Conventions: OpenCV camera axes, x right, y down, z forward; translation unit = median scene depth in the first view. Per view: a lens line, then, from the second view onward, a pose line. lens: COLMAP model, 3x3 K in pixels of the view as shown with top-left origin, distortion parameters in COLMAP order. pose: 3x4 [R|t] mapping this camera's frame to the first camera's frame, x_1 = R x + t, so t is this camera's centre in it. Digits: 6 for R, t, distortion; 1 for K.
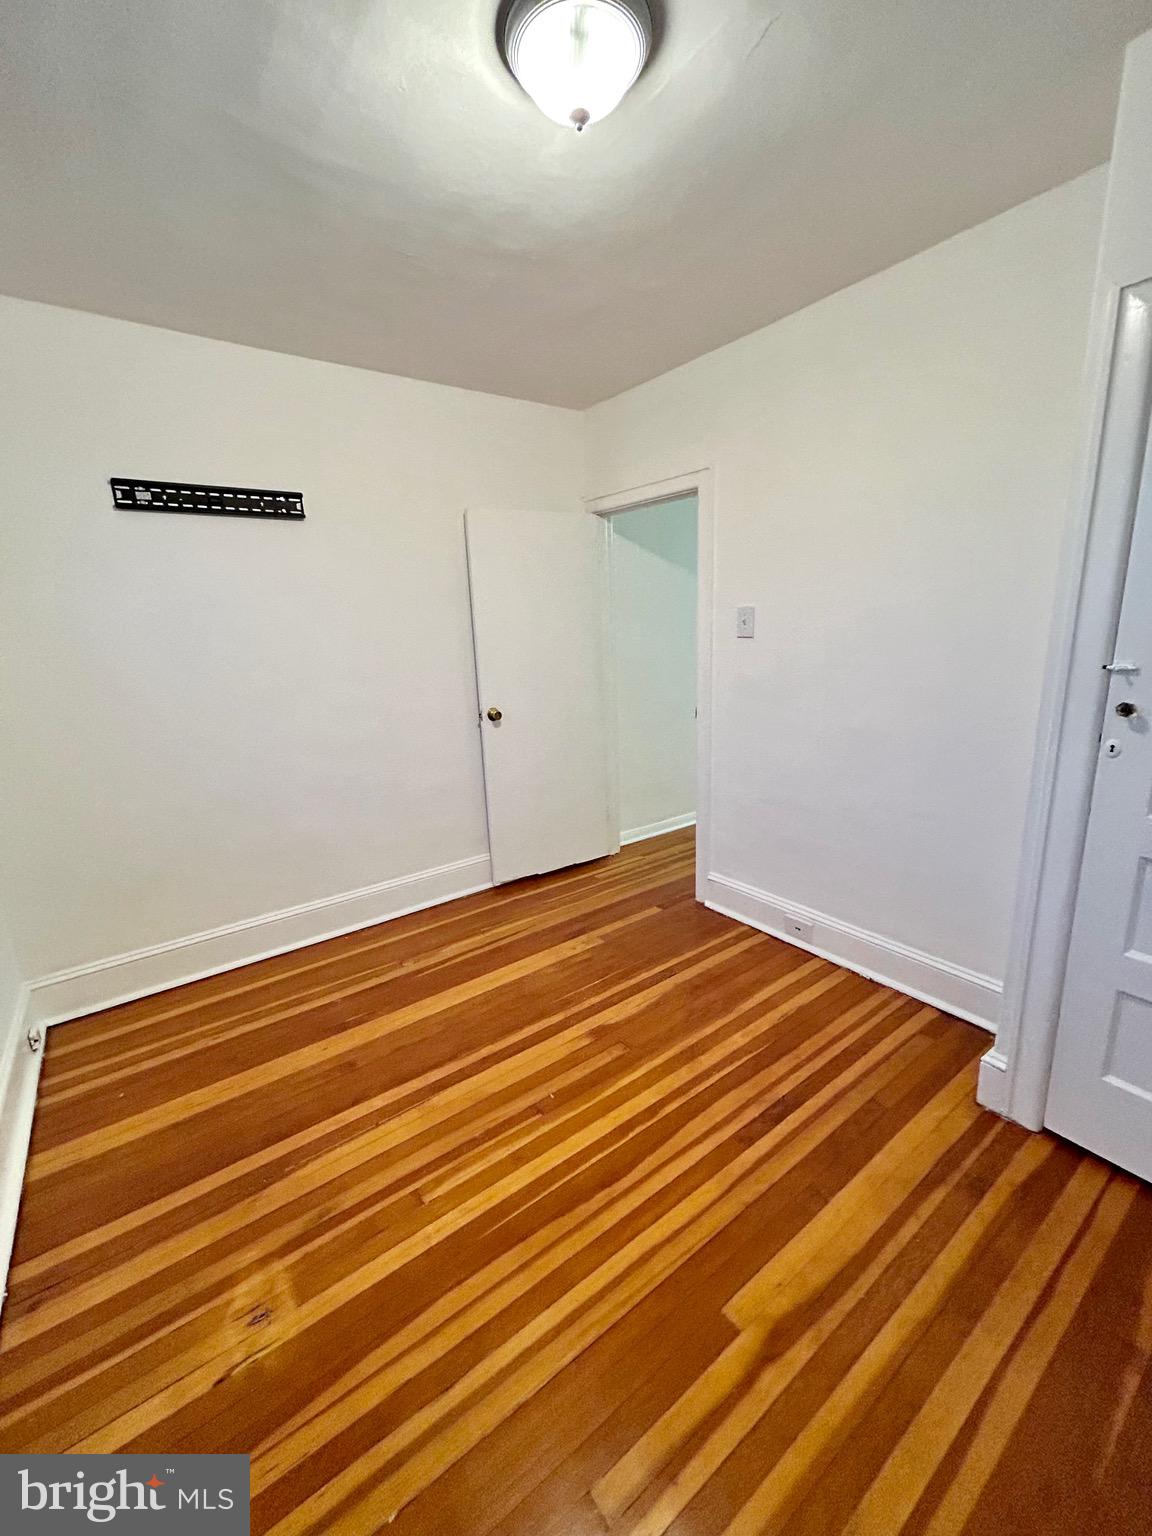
lens RADIAL K [[621.4, 0, 576.0], [0, 621.4, 768.0], [0, 0, 1]] dist [-0.000635, 0.000147]
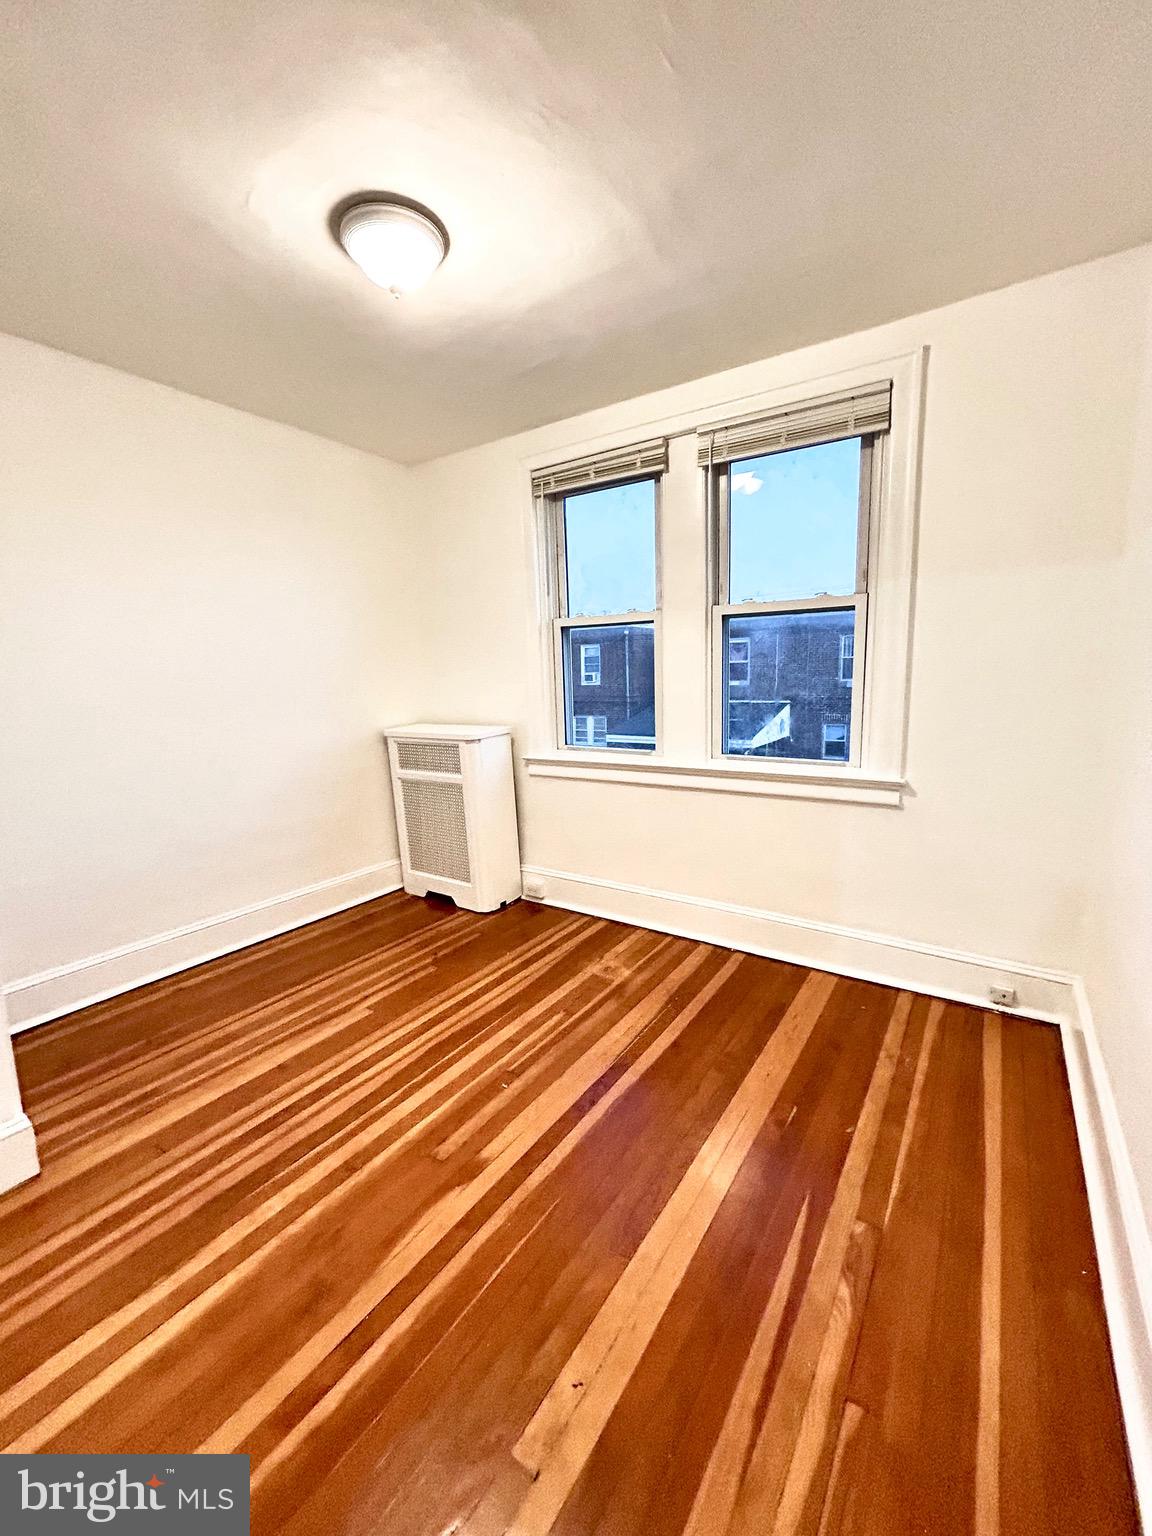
lens RADIAL K [[621.4, 0, 576.0], [0, 621.4, 768.0], [0, 0, 1]] dist [-0.000635, 0.000147]
pose [[-0.940238, 0.110609, -0.322054, 0.127422], [-0.019280, 0.926965, 0.374653, -0.360147], [0.339973, 0.358472, -0.869434, 1.800761]]
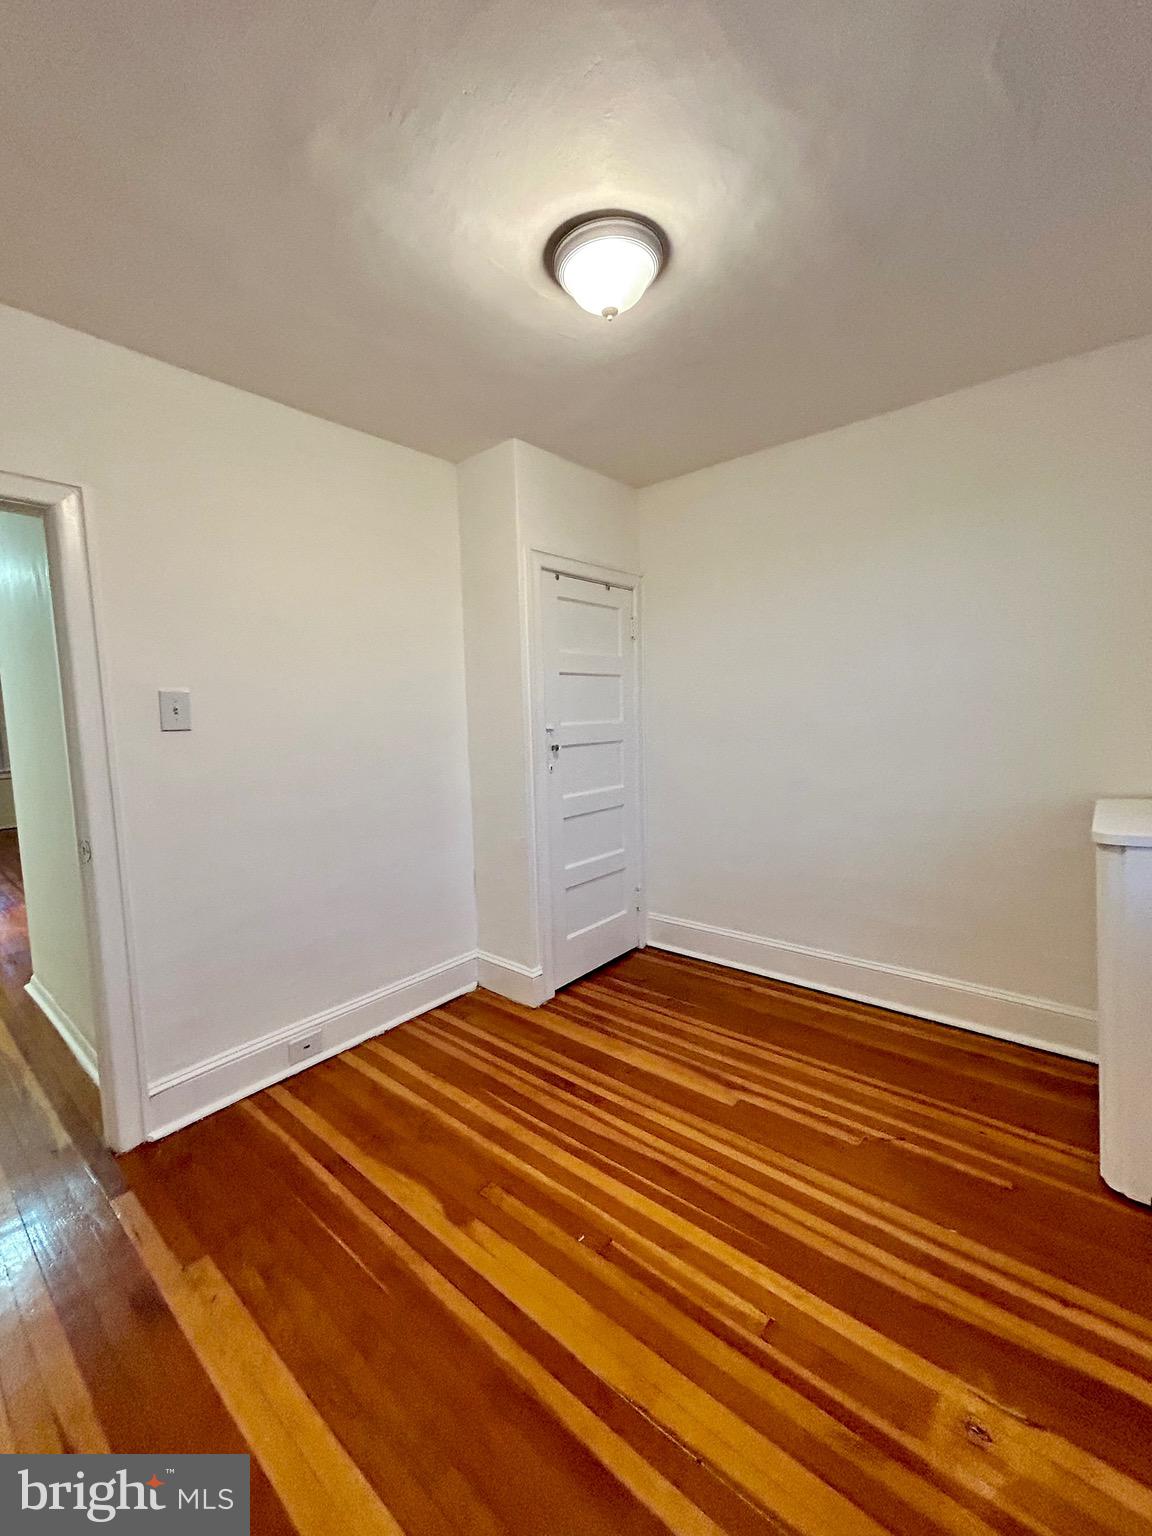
lens RADIAL K [[621.4, 0, 576.0], [0, 621.4, 768.0], [0, 0, 1]] dist [-0.000635, 0.000147]
pose [[-0.235065, -0.047342, 0.970826, -0.841378], [0.260300, 0.959264, 0.109805, -0.178376], [-0.936476, 0.278517, -0.213166, 1.040242]]
